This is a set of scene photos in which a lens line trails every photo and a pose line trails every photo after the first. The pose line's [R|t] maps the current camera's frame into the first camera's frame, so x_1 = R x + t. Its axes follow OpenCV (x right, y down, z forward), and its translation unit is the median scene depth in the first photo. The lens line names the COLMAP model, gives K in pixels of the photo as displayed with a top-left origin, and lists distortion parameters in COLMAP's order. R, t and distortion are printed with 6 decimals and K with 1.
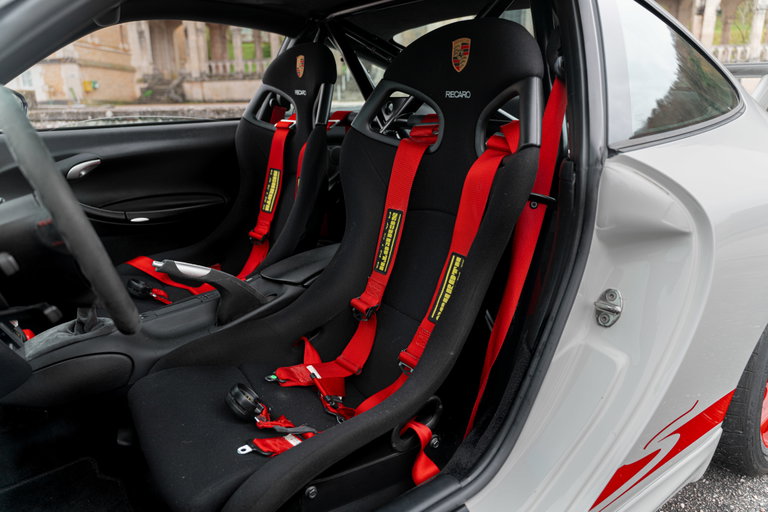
lens RADIAL K [[518.5, 0, 388.7], [0, 518.5, 254.6], [0, 0, 1]] dist [-0.017953, 0.001695]
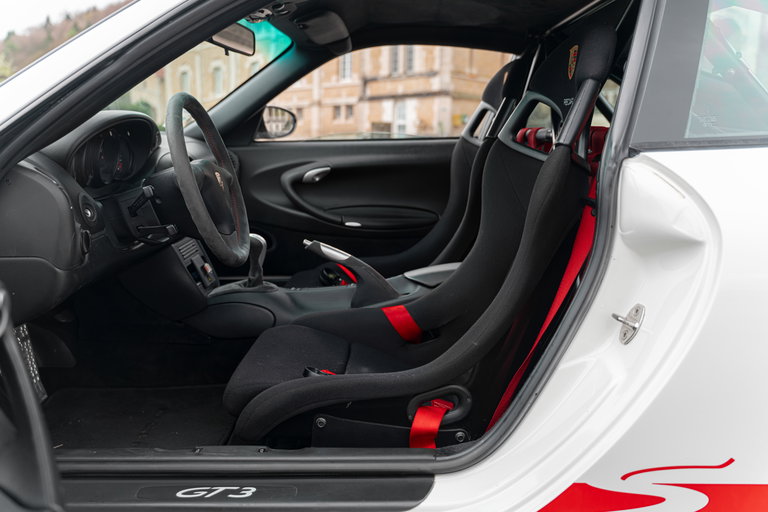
lens RADIAL K [[683.4, 0, 381.3], [0, 683.4, 256.9], [0, 0, 1]] dist [0.018468, 0.006426]
pose [[0.805571, 0.112947, -0.581634, 0.437828], [-0.182411, 0.981260, -0.062092, 0.082817], [0.563721, 0.156116, 0.811078, -0.135496]]
